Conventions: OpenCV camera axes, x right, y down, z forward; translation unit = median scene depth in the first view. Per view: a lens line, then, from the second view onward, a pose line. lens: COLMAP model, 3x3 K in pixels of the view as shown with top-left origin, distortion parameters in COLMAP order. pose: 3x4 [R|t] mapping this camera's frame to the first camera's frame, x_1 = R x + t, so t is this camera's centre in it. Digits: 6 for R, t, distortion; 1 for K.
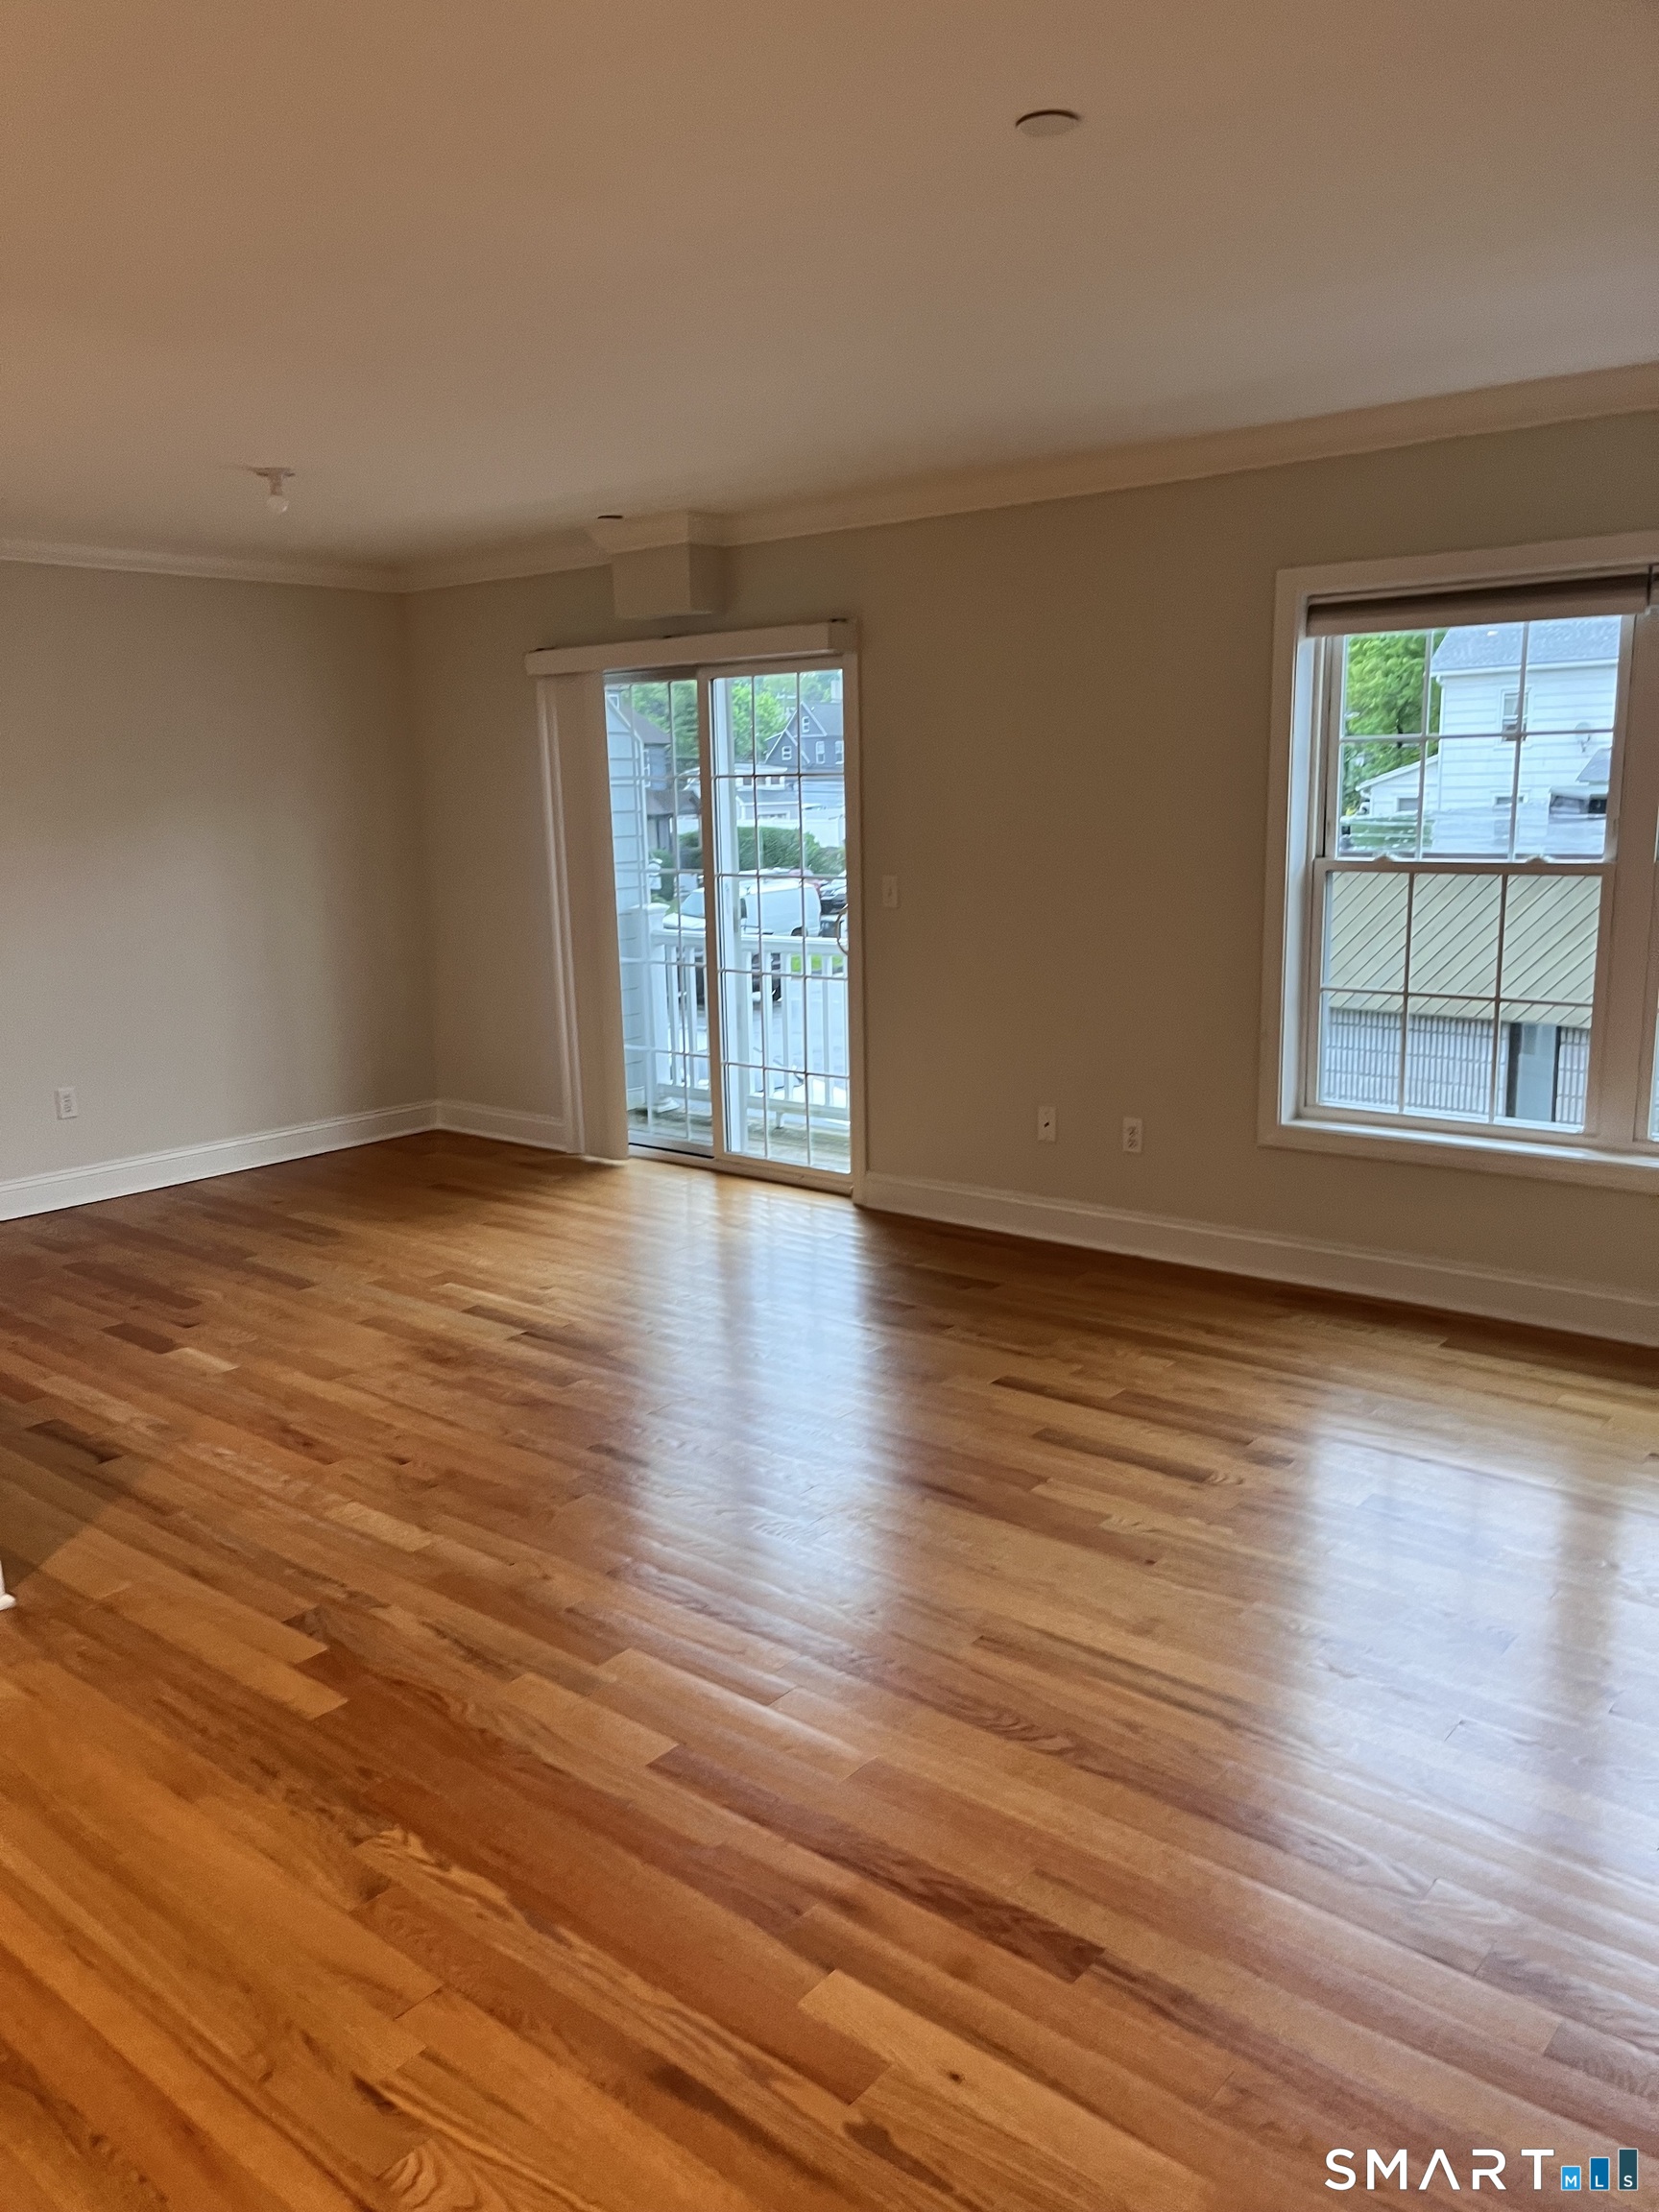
lens RADIAL K [[1692.7, 0, 829.5], [0, 1692.7, 1106.0], [0, 0, 1]] dist [0.036469, -0.047057]
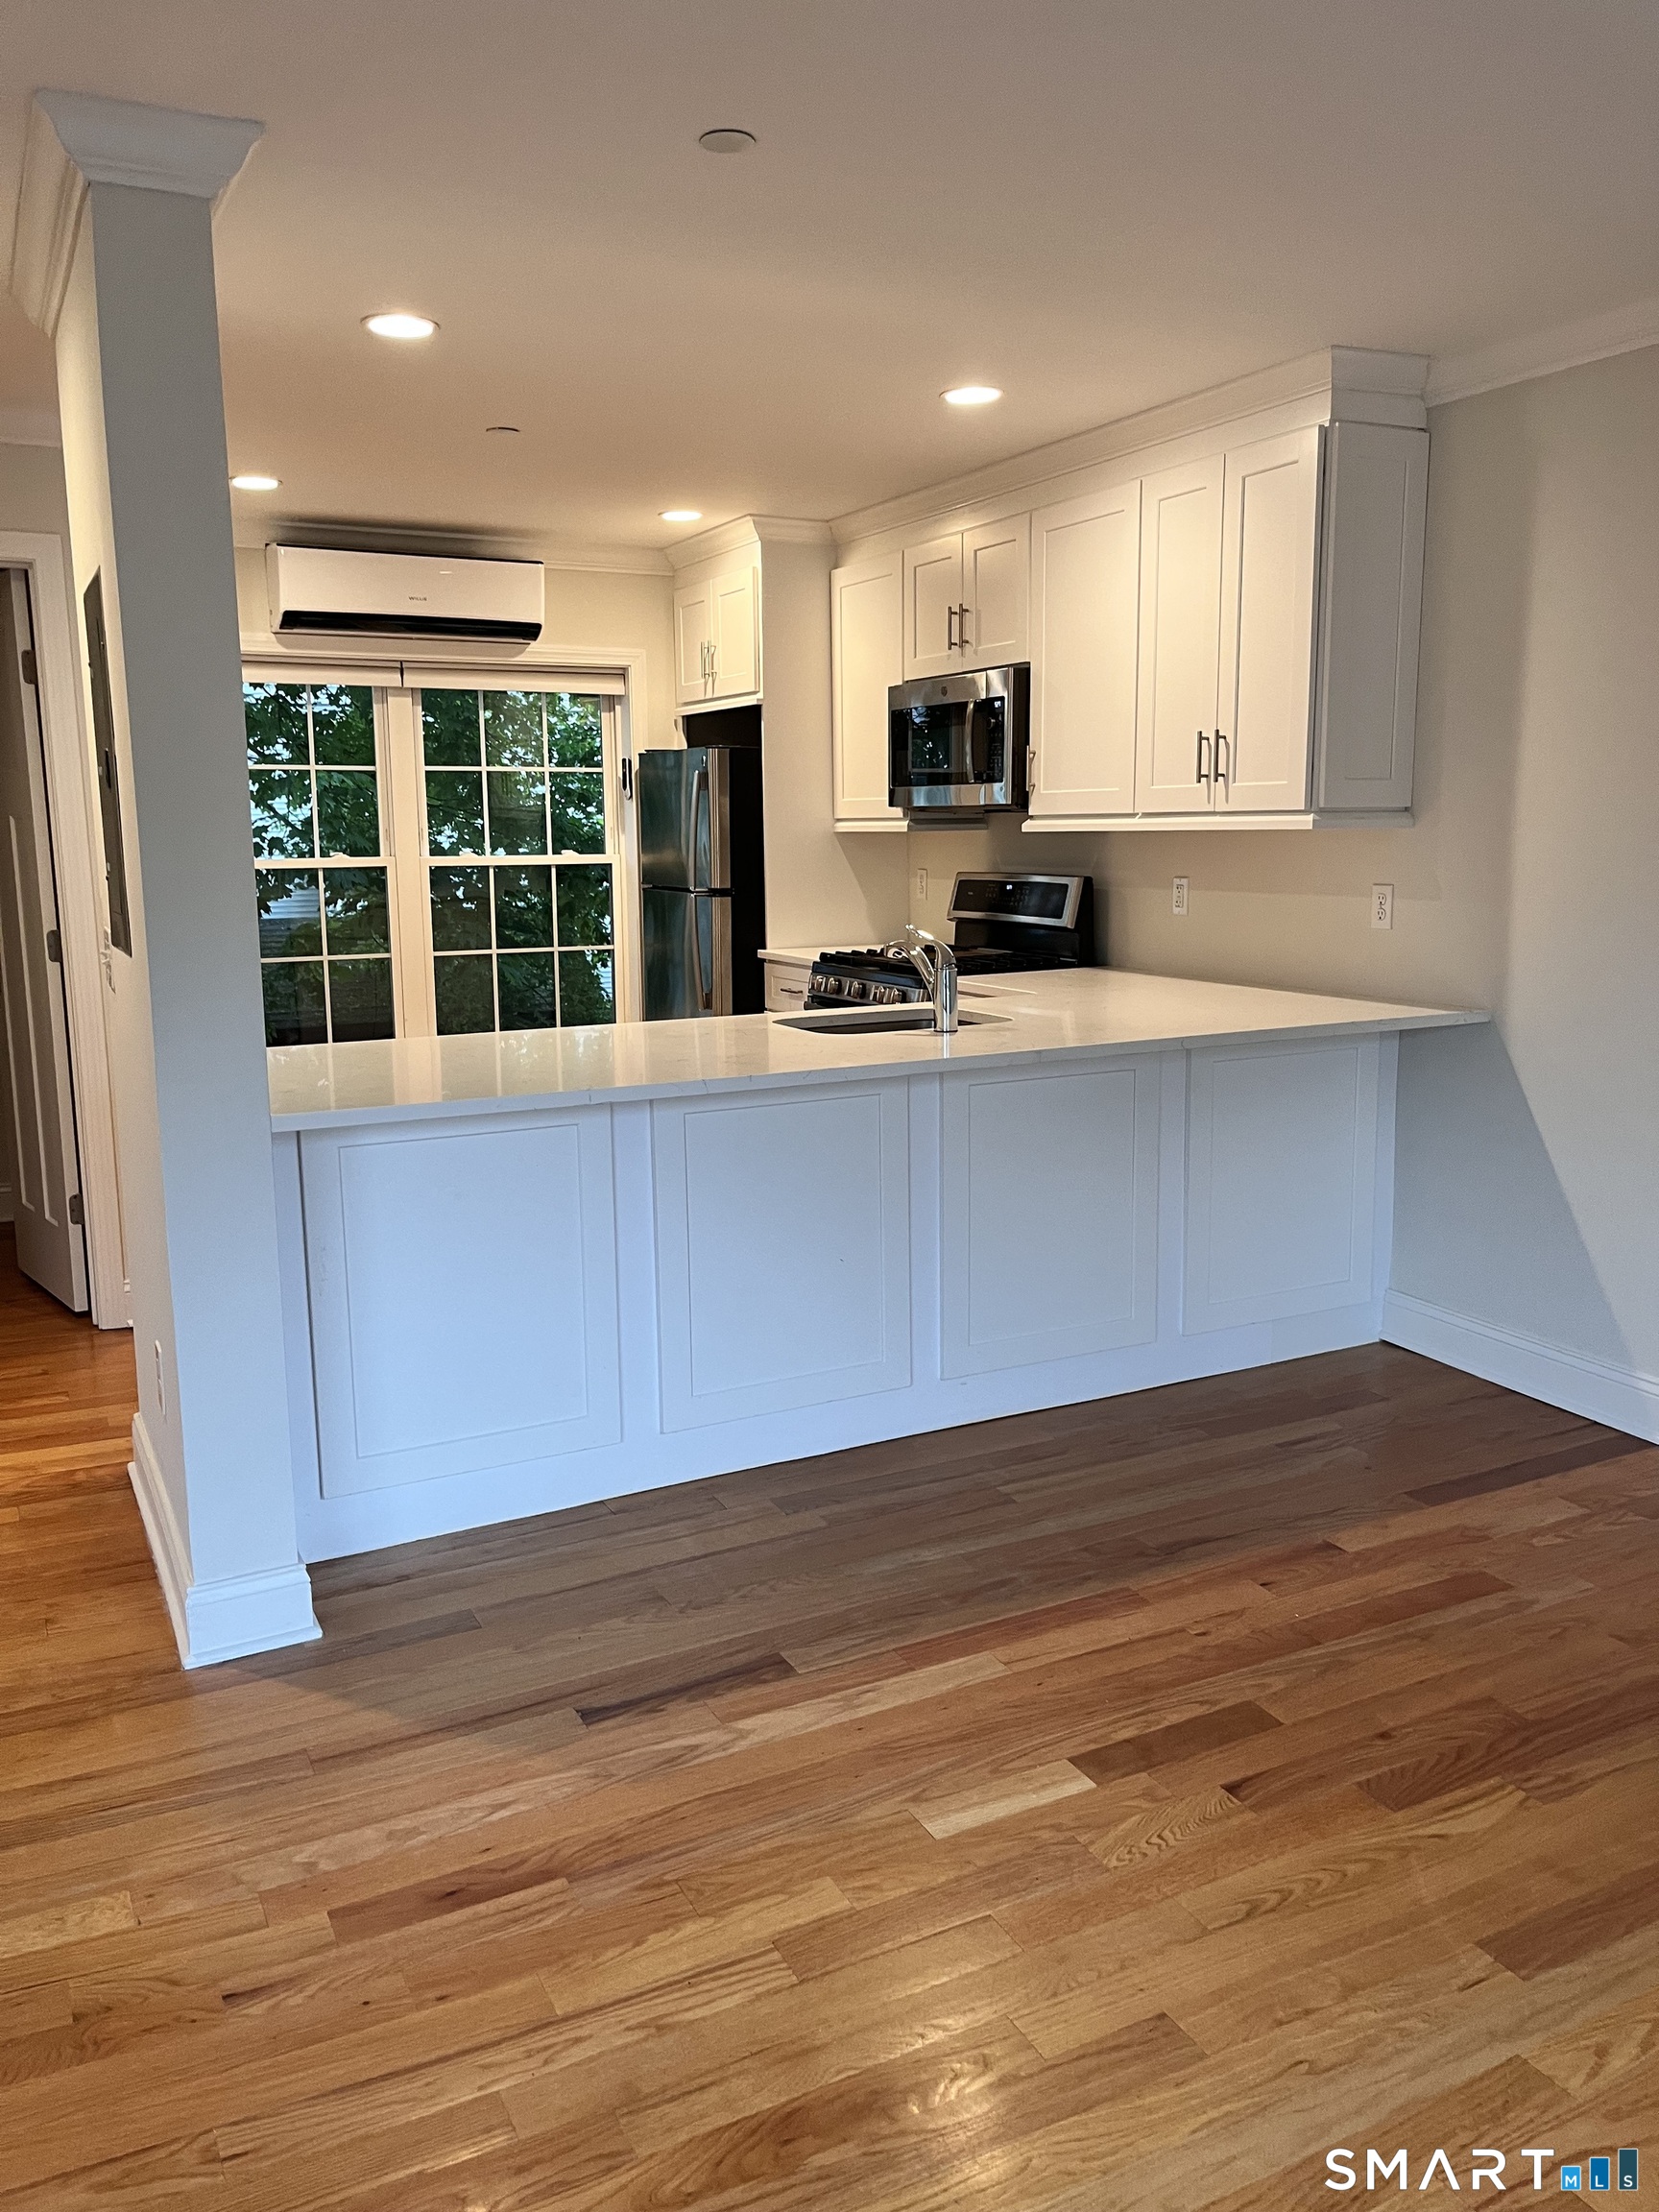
lens RADIAL K [[1692.7, 0, 829.5], [0, 1692.7, 1106.0], [0, 0, 1]] dist [0.036469, -0.047057]
pose [[-0.395857, 0.184164, -0.899656, 0.078875], [-0.154639, 0.952326, 0.262988, -0.174086], [0.905198, 0.243227, -0.348506, 1.025734]]
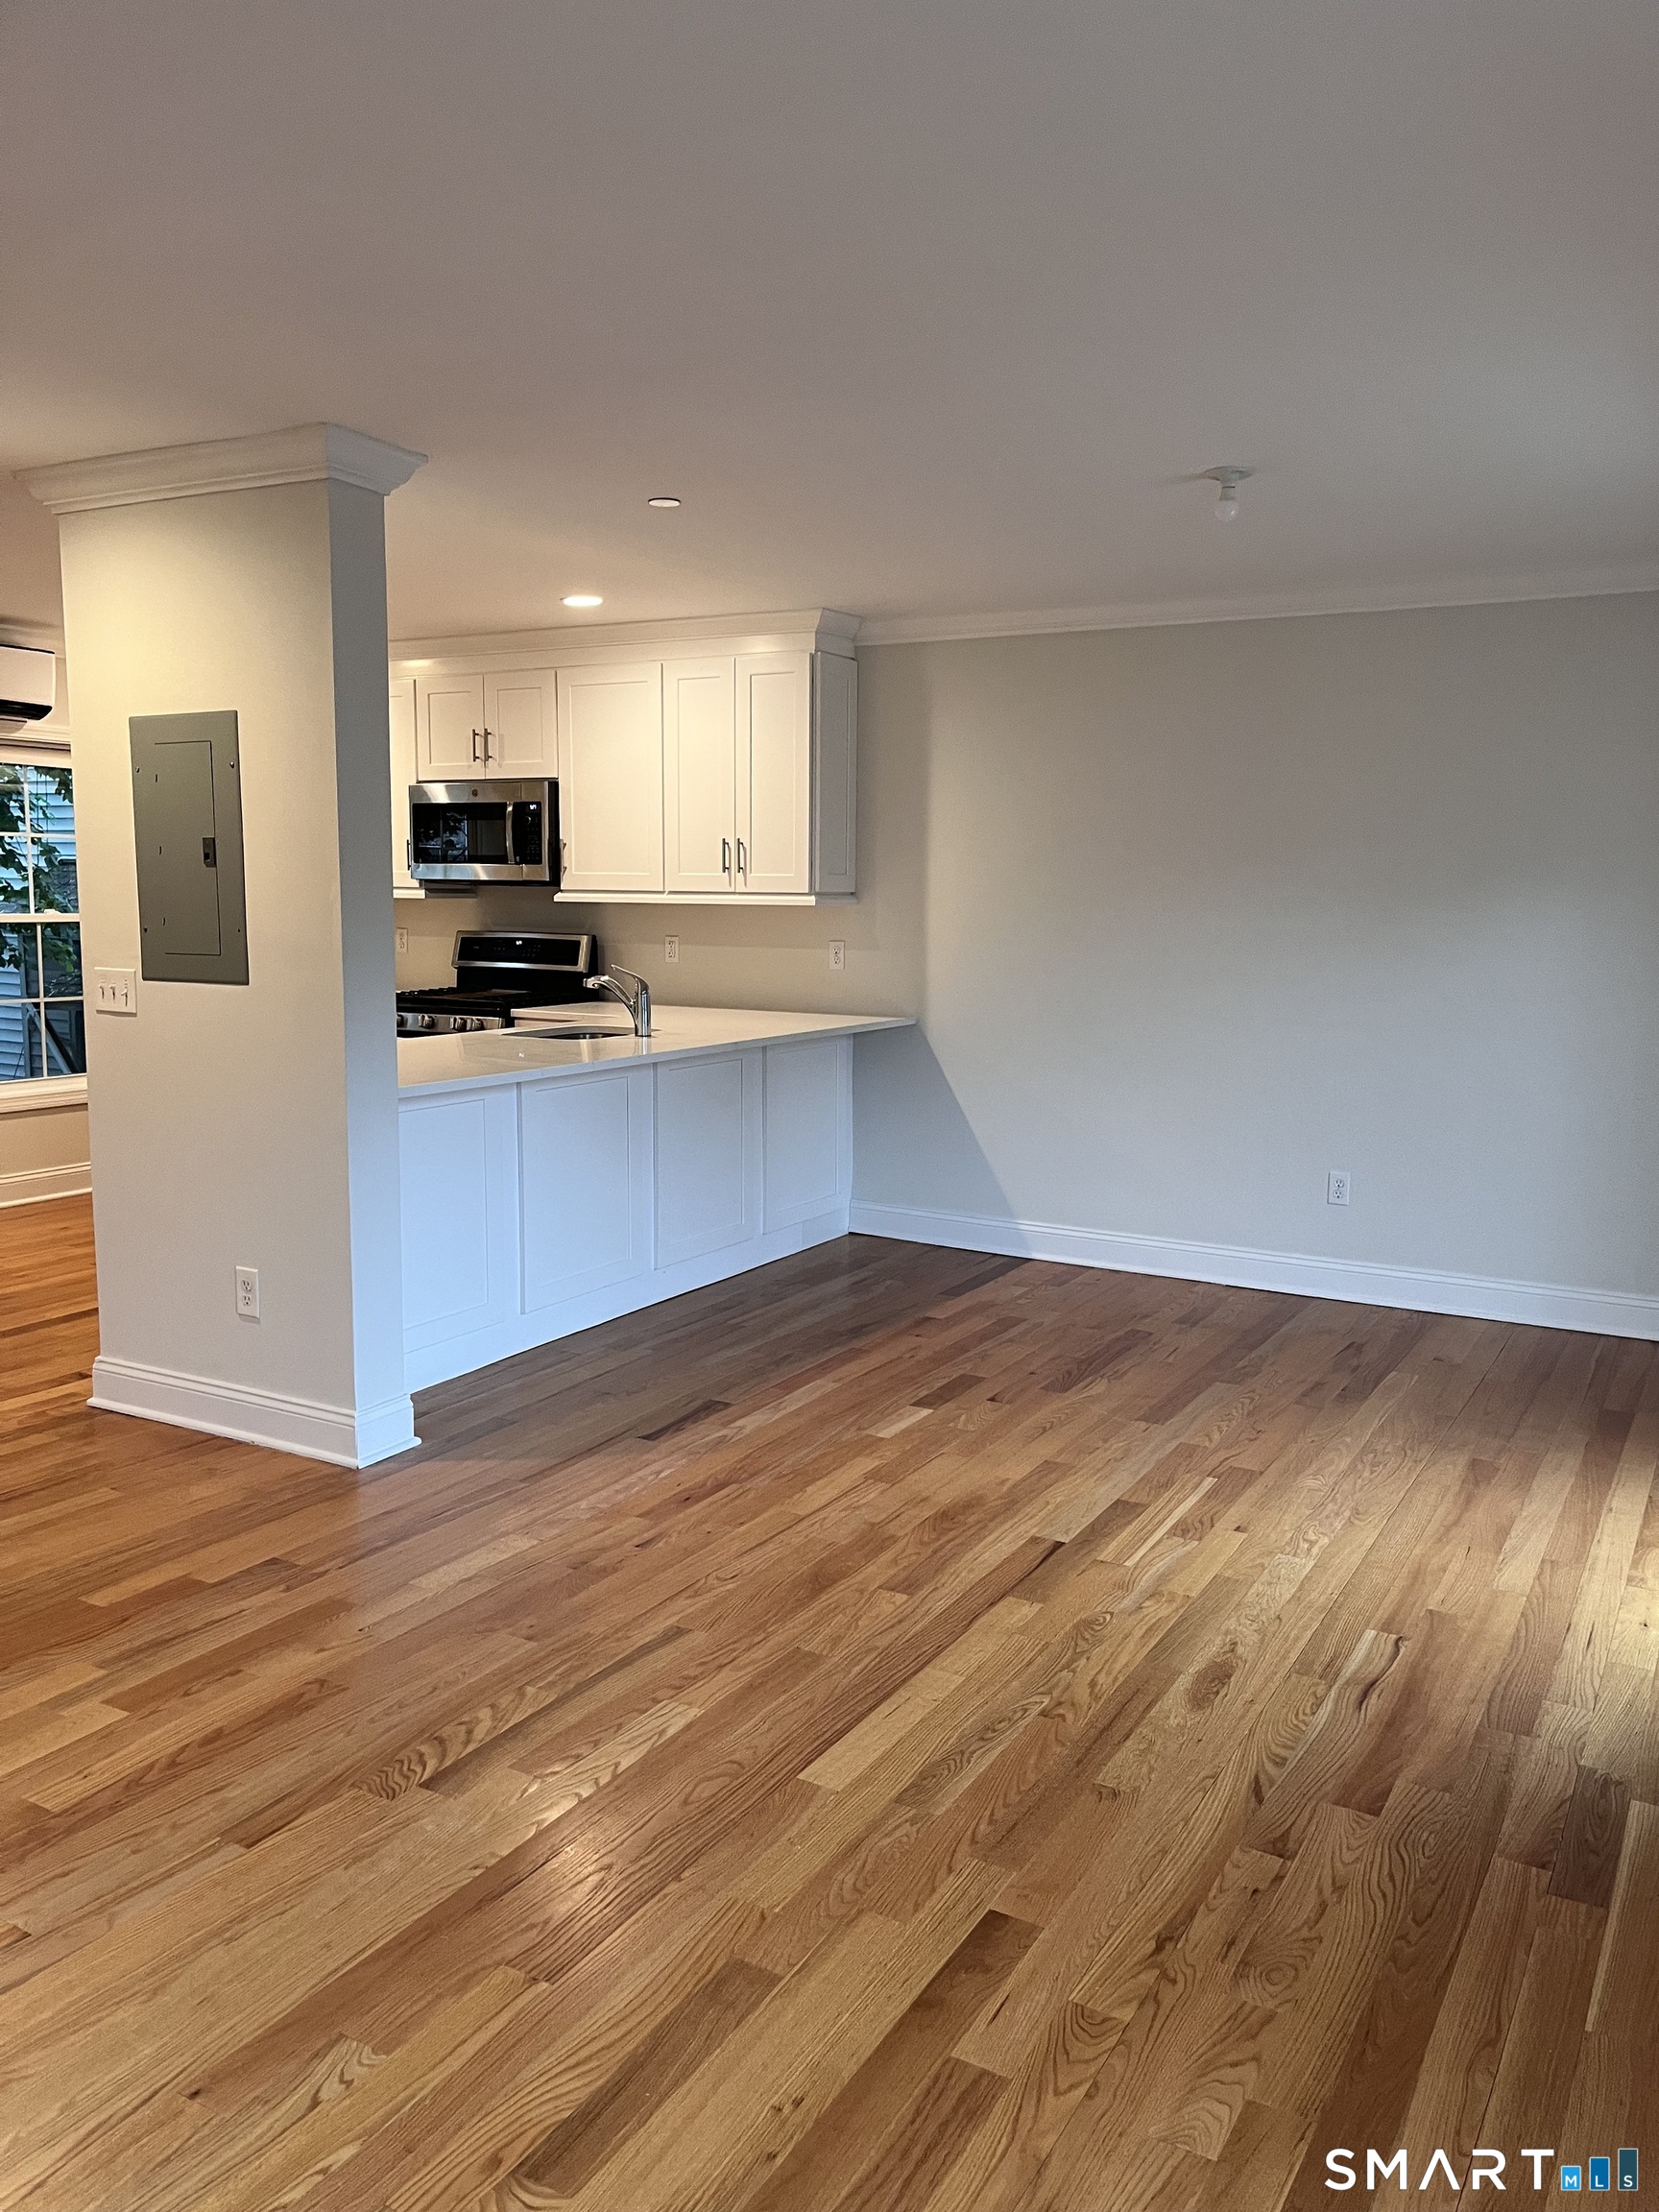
lens RADIAL K [[1678.0, 0, 852.2], [0, 1678.0, 1138.8], [0, 0, 1]] dist [0.078882, -0.137471]
pose [[0.177989, 0.174786, -0.968385, 0.511284], [-0.204037, 0.969267, 0.137444, -0.130202], [0.962647, 0.173123, 0.208182, 0.703488]]
